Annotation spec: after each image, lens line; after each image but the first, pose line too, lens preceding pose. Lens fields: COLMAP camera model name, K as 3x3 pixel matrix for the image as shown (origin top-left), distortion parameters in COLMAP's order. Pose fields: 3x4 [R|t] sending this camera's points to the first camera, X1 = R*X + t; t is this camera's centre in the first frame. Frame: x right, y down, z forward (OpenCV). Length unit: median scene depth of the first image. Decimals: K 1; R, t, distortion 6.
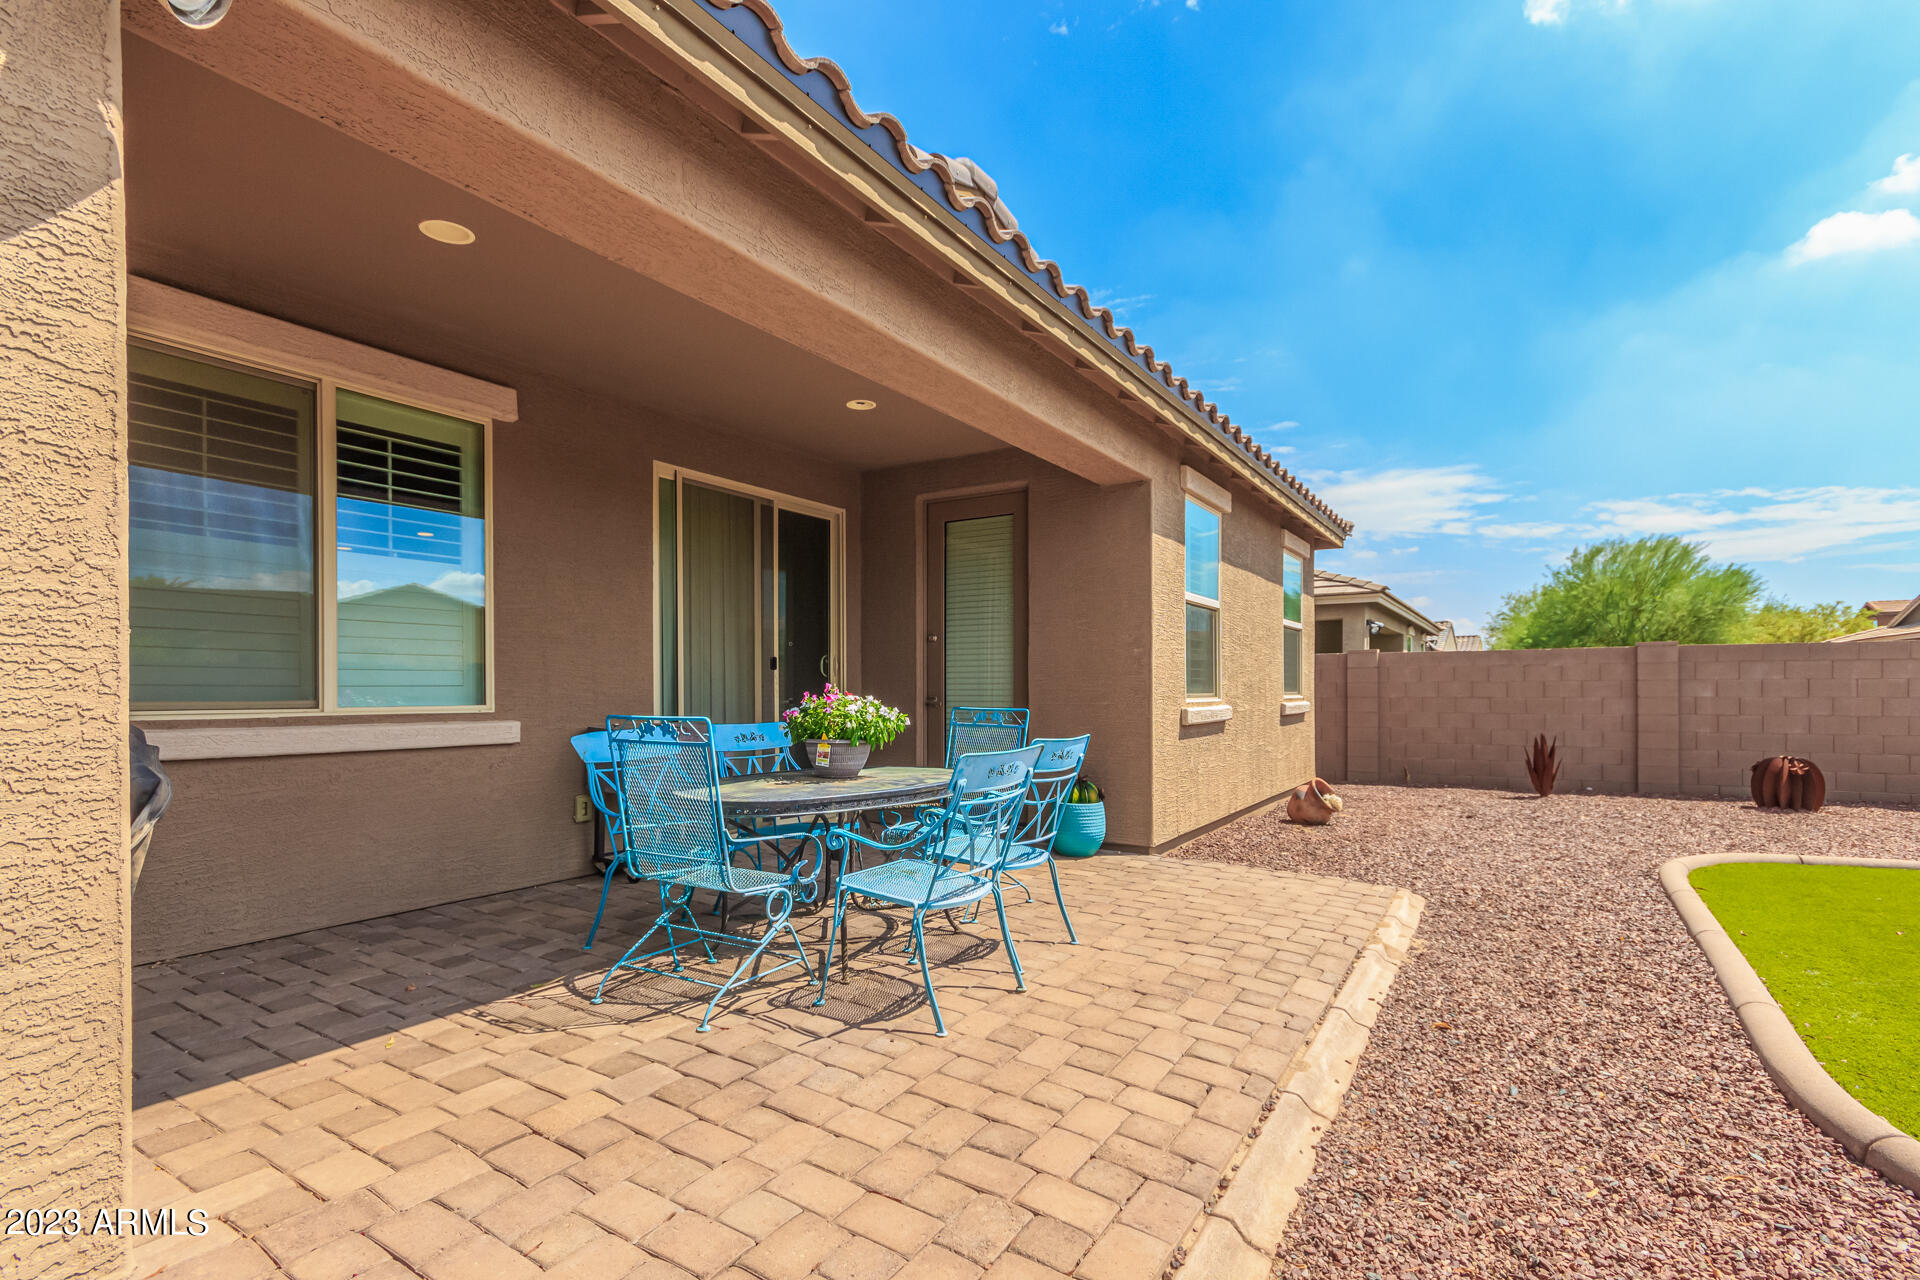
lens RADIAL K [[868.9, 0, 955.3], [0, 868.9, 672.9], [0, 0, 1]] dist [0.001718, 0.000243]
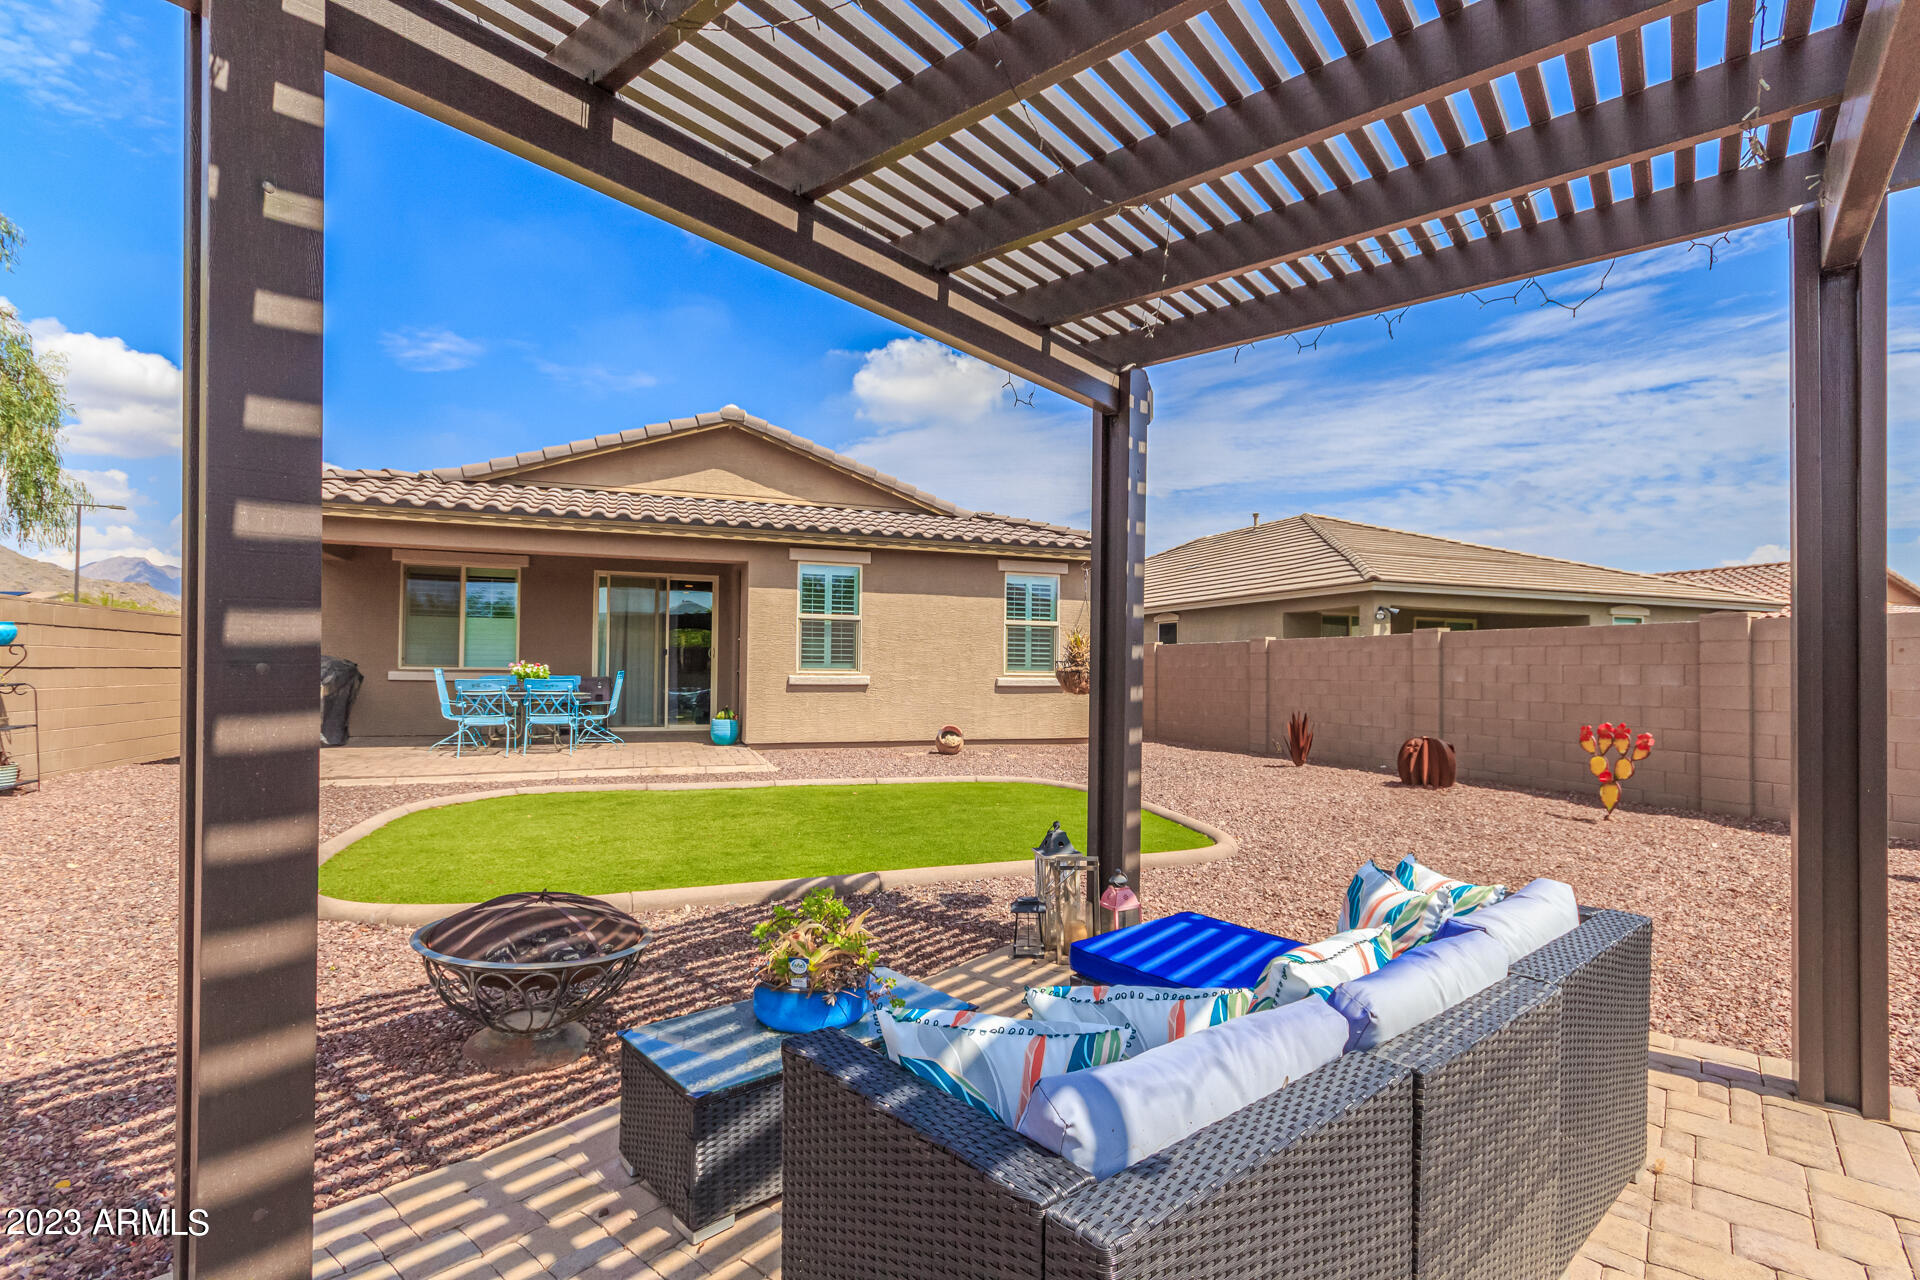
lens RADIAL K [[909.4, 0, 990.9], [0, 909.4, 644.4], [0, 0, 1]] dist [0.001181, 0.000370]
pose [[0.800025, -0.006463, -0.599931, 1.777410], [-0.001787, 0.999912, -0.013156, -0.002261], [0.599963, 0.011597, 0.799943, -0.318127]]
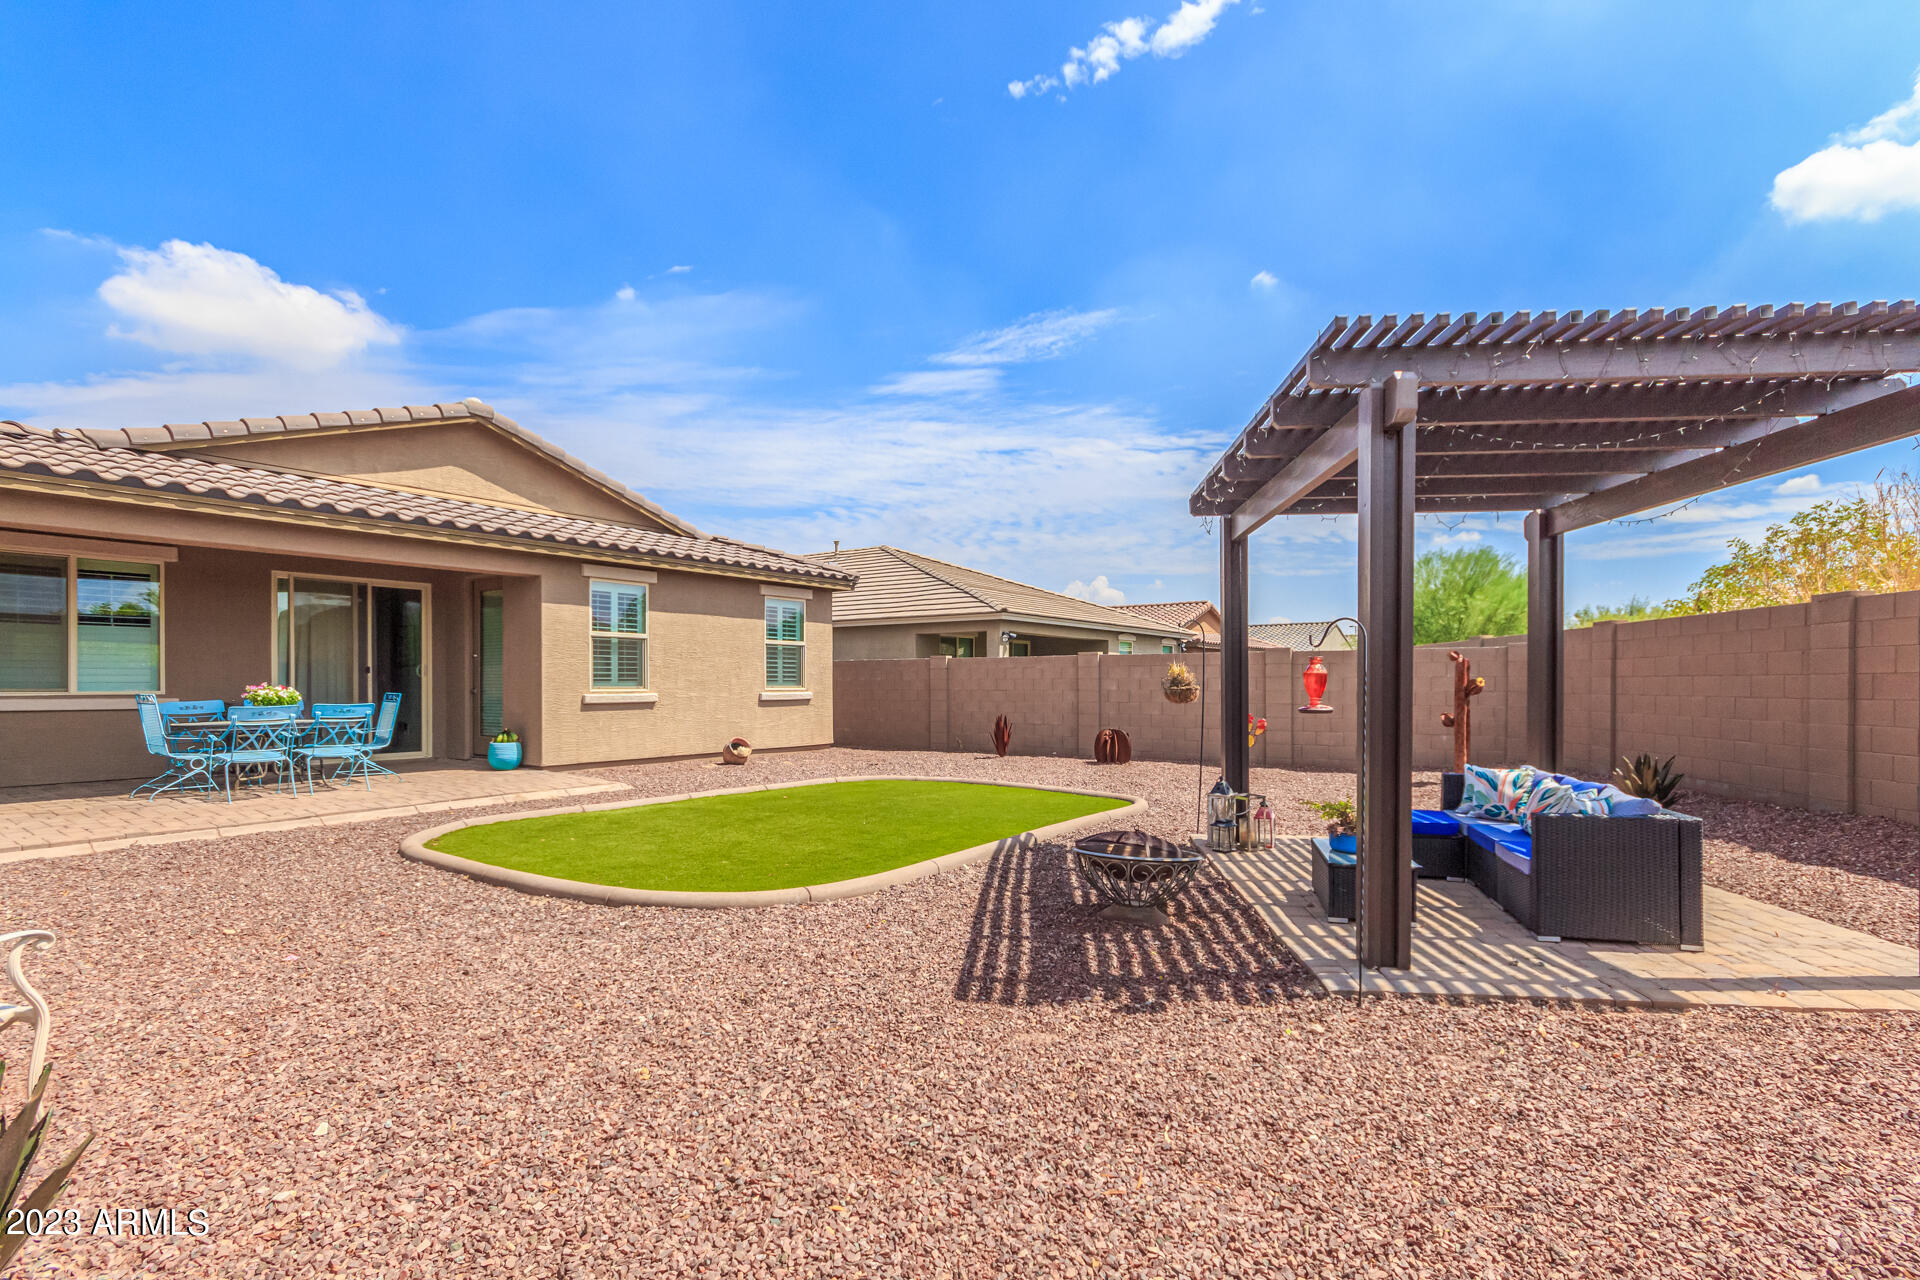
lens RADIAL K [[895.9, 0, 986.3], [0, 895.9, 655.3], [0, 0, 1]] dist [0.004400, 0.001004]
pose [[0.999557, 0.001292, -0.029740, 1.157580], [-0.001623, 0.999937, -0.011092, -0.022879], [0.029724, 0.011135, 0.999496, -0.870715]]
